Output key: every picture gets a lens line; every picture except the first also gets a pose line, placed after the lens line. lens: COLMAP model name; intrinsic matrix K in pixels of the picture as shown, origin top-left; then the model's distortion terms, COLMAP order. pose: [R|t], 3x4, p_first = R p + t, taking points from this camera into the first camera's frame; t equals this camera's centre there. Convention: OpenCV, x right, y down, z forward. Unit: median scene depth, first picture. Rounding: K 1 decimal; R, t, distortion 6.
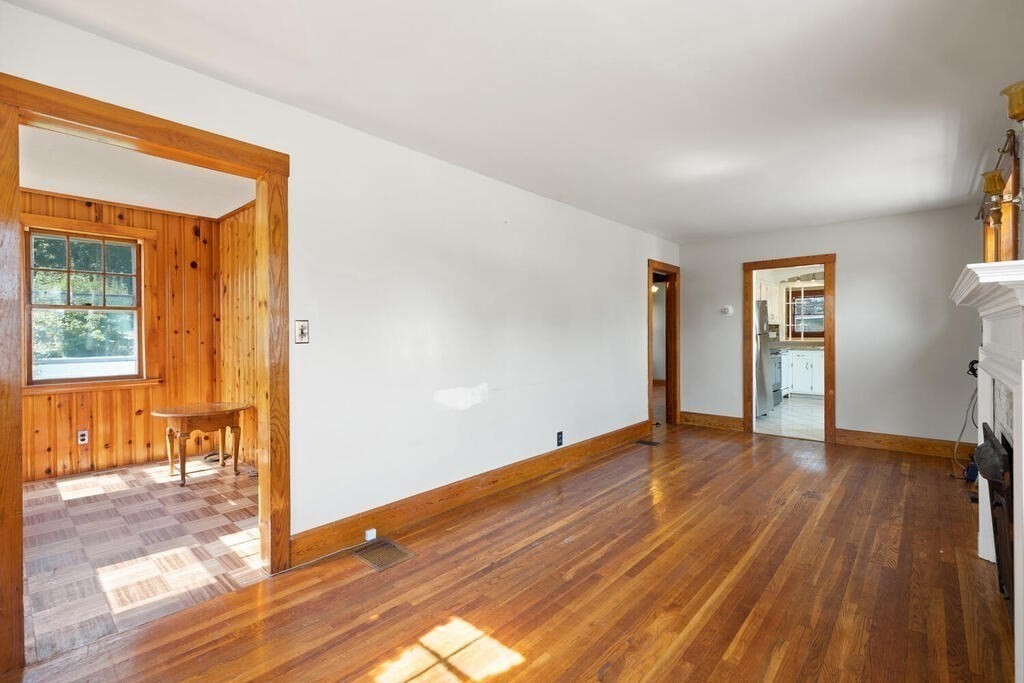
lens RADIAL K [[457.8, 0, 512.0], [0, 457.8, 341.5], [0, 0, 1]] dist [0.018949, 0.000410]
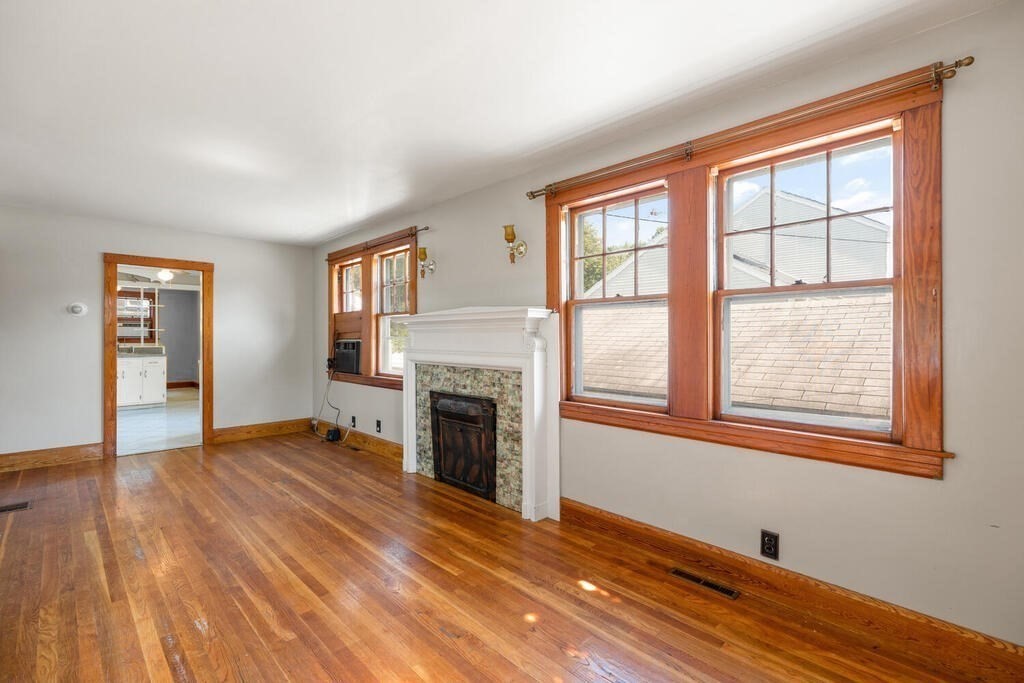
lens RADIAL K [[465.6, 0, 508.6], [0, 465.6, 338.9], [0, 0, 1]] dist [0.002106, 0.000510]
pose [[0.065155, 0.004286, 0.997866, -0.564044], [0.013442, 0.999896, -0.005172, -0.006363], [-0.997785, 0.013751, 0.065091, 0.455145]]
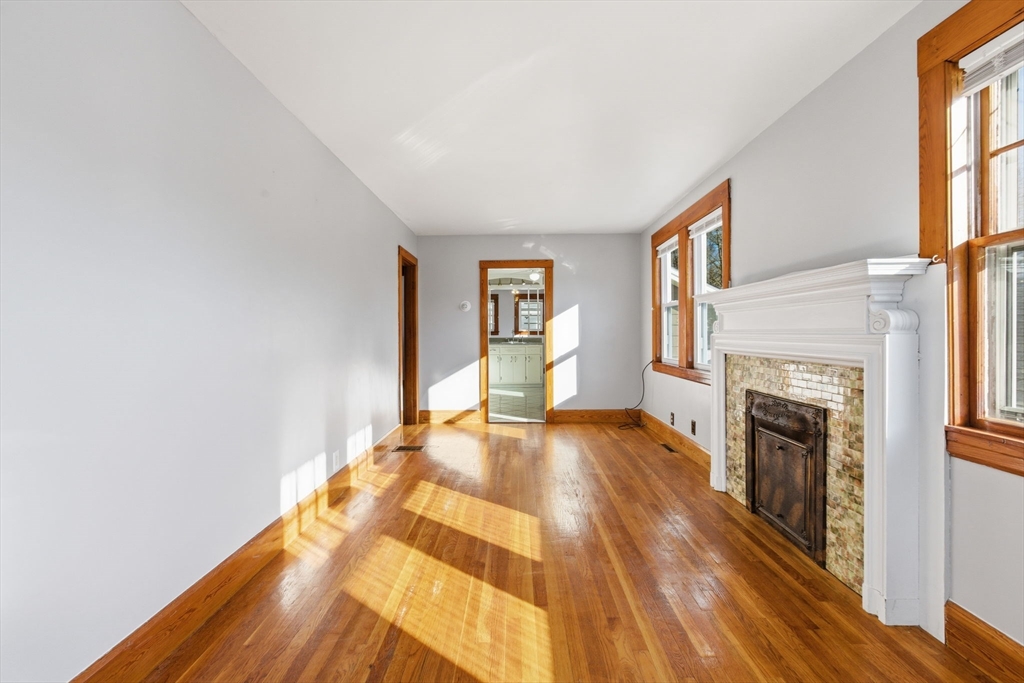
lens RADIAL K [[465.6, 0, 508.6], [0, 465.6, 338.9], [0, 0, 1]] dist [0.002106, 0.000510]
pose [[0.753277, -0.004023, 0.657691, -0.286353], [0.009004, 0.999951, -0.004196, 0.022430], [-0.657642, 0.009082, 0.753276, 0.329350]]
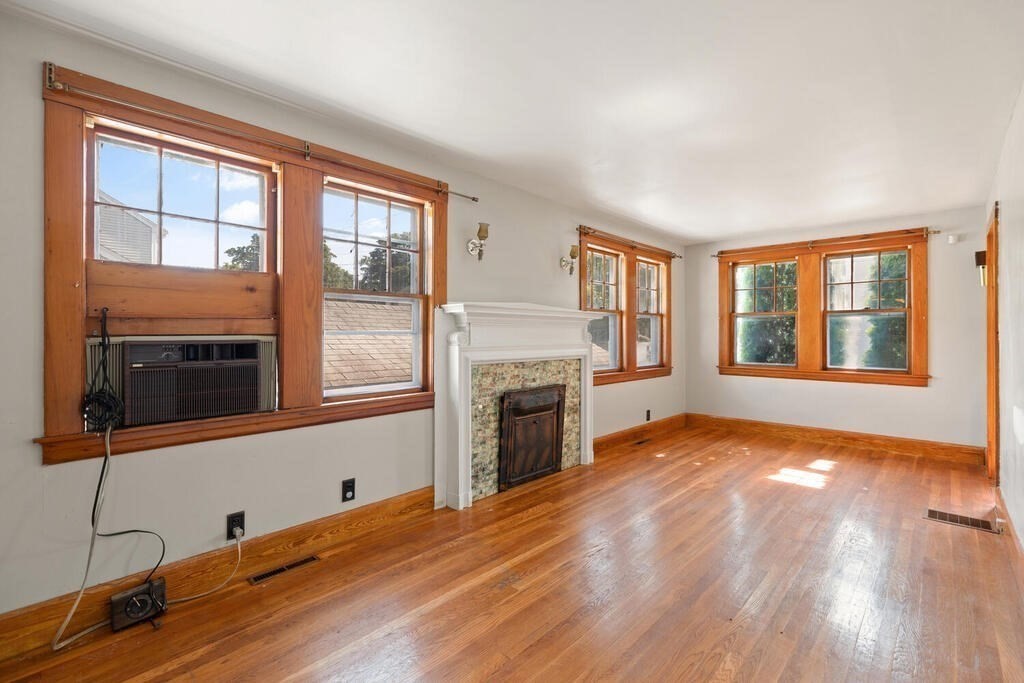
lens RADIAL K [[447.3, 0, 488.1], [0, 447.3, 329.6], [0, 0, 1]] dist [0.001798, 0.000256]
pose [[-0.998229, 0.000238, 0.059491, 0.751515], [0.000945, 0.999929, 0.011858, -0.041691], [-0.059484, 0.011893, -0.998158, 1.930337]]
